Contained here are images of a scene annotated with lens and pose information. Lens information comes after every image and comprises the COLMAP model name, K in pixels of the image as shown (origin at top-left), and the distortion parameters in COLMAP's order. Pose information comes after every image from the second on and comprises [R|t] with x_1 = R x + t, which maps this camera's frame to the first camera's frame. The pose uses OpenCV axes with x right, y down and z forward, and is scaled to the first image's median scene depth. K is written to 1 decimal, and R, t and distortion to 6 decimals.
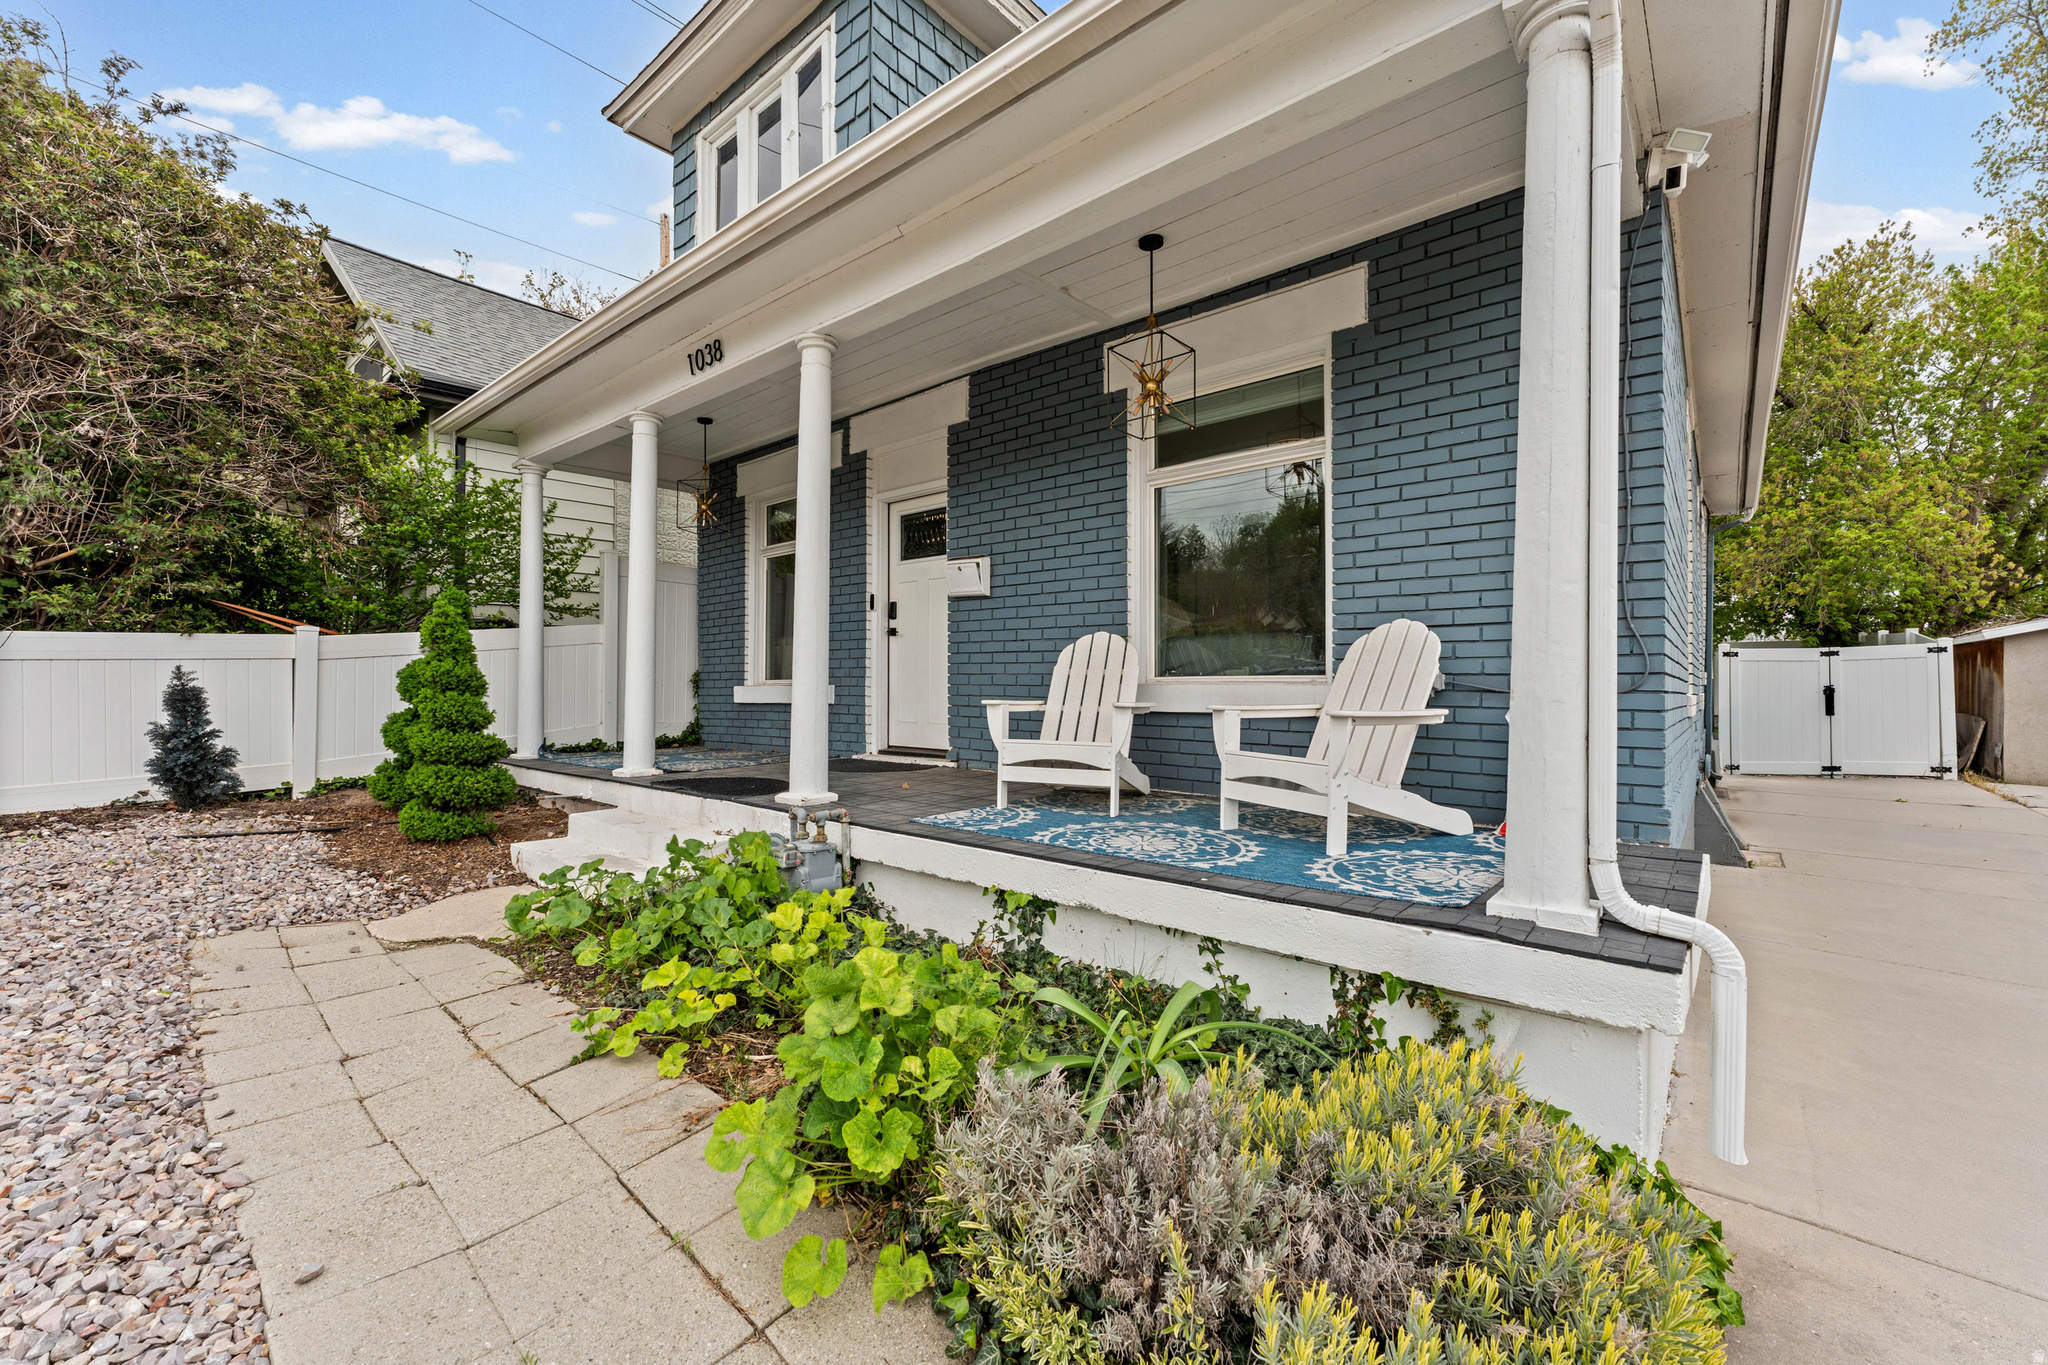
lens RADIAL K [[827.6, 0, 1015.6], [0, 827.6, 686.4], [0, 0, 1]] dist [0.000932, -0.000351]
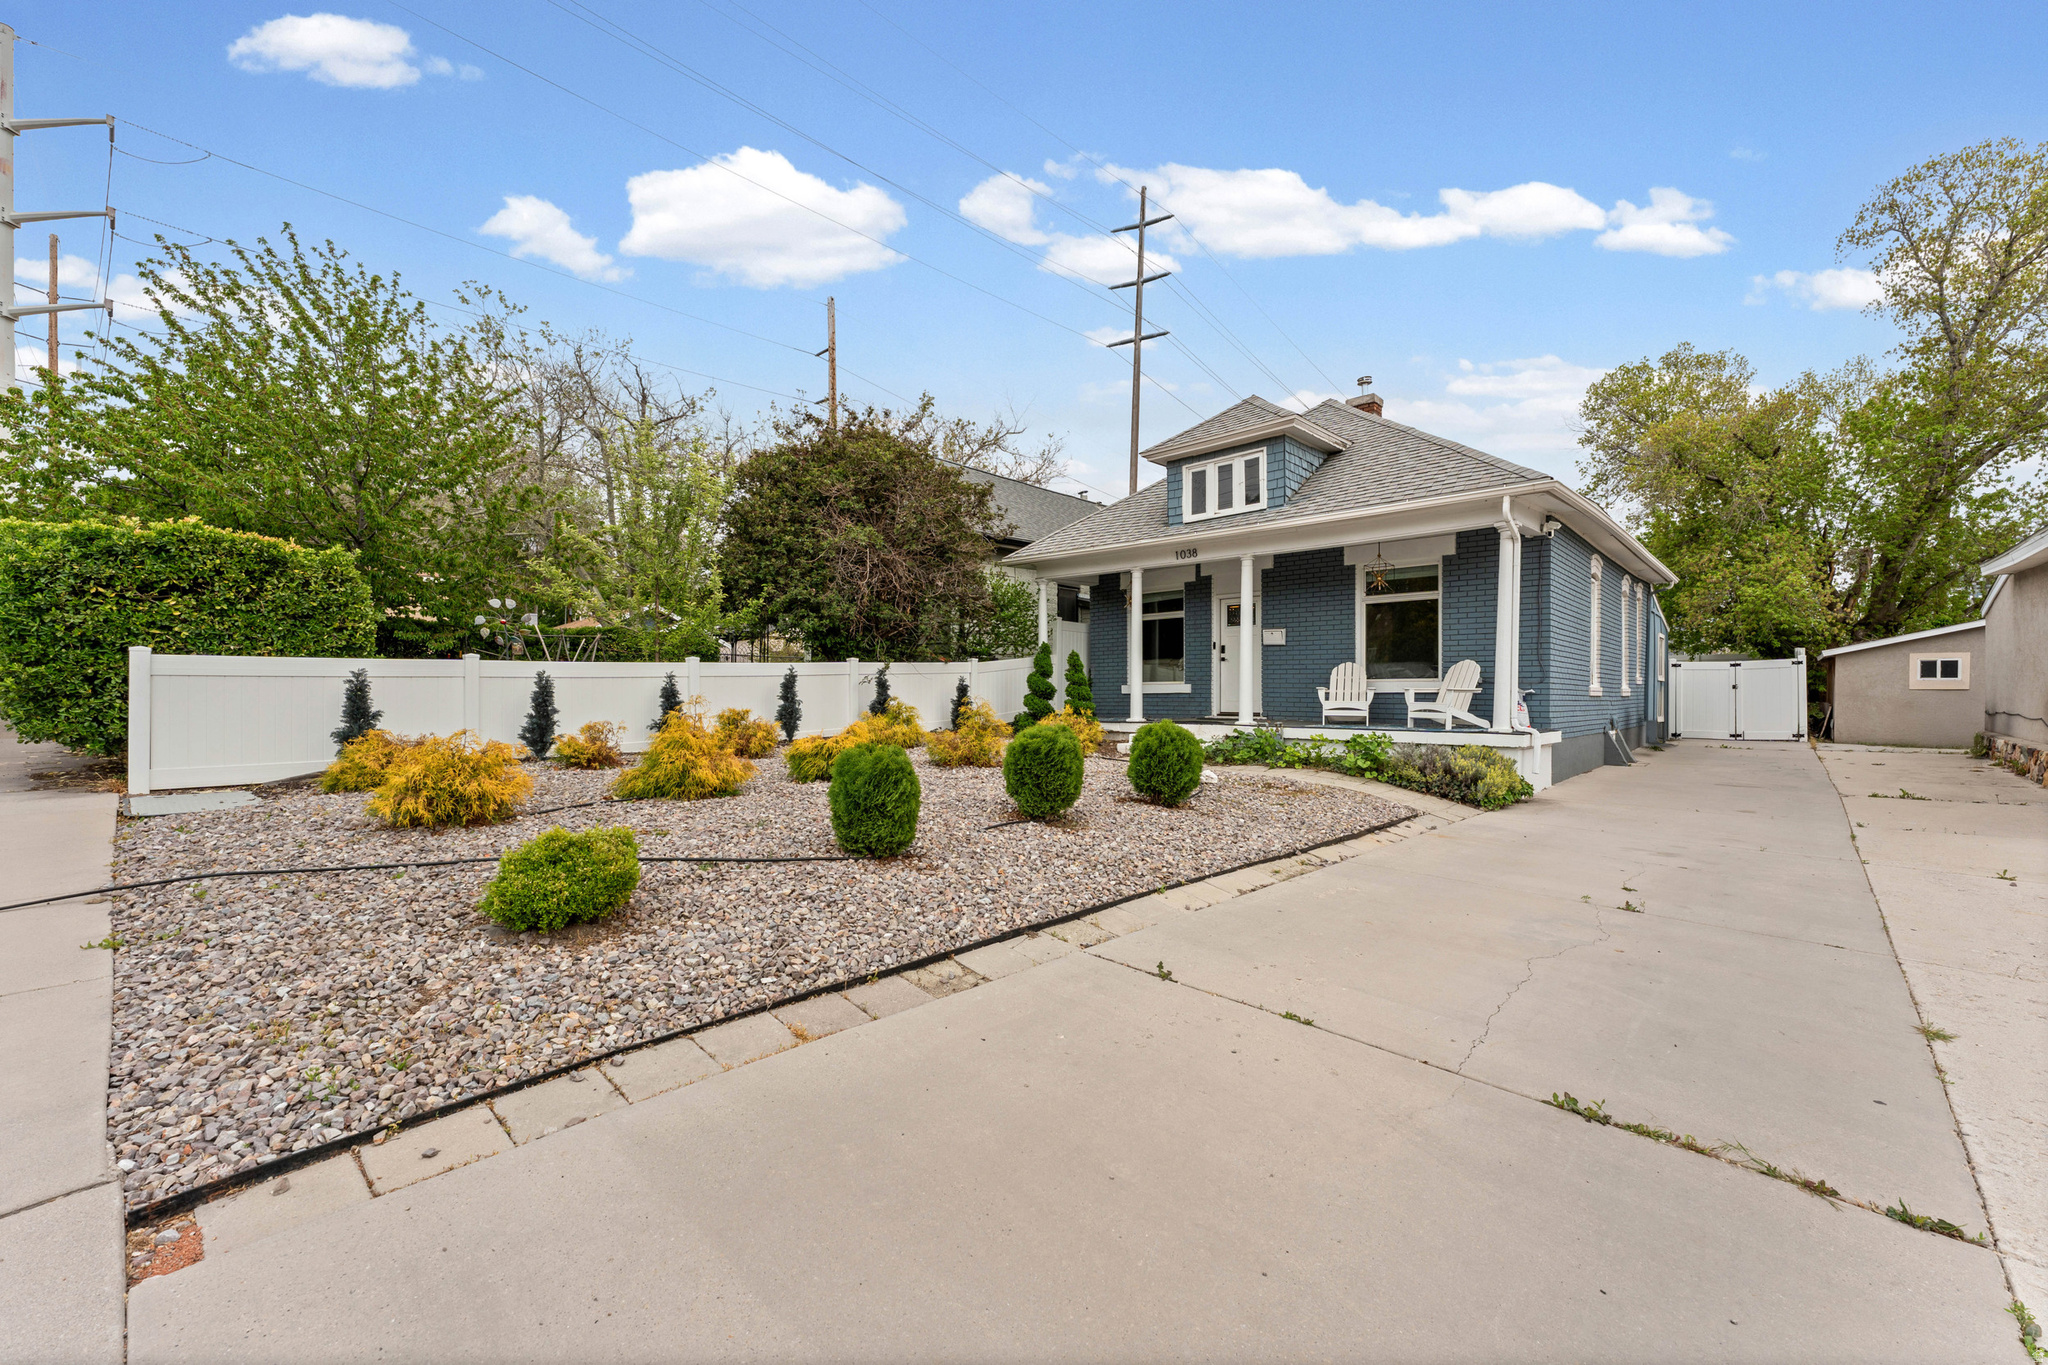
lens RADIAL K [[832.6, 0, 1023.0], [0, 832.6, 703.8], [0, 0, 1]] dist [-0.002197, -0.000740]
pose [[0.998791, 0.000231, -0.049157, -0.691666], [0.000478, 0.999896, 0.014407, 0.023128], [0.049156, -0.014413, 0.998687, -1.468028]]
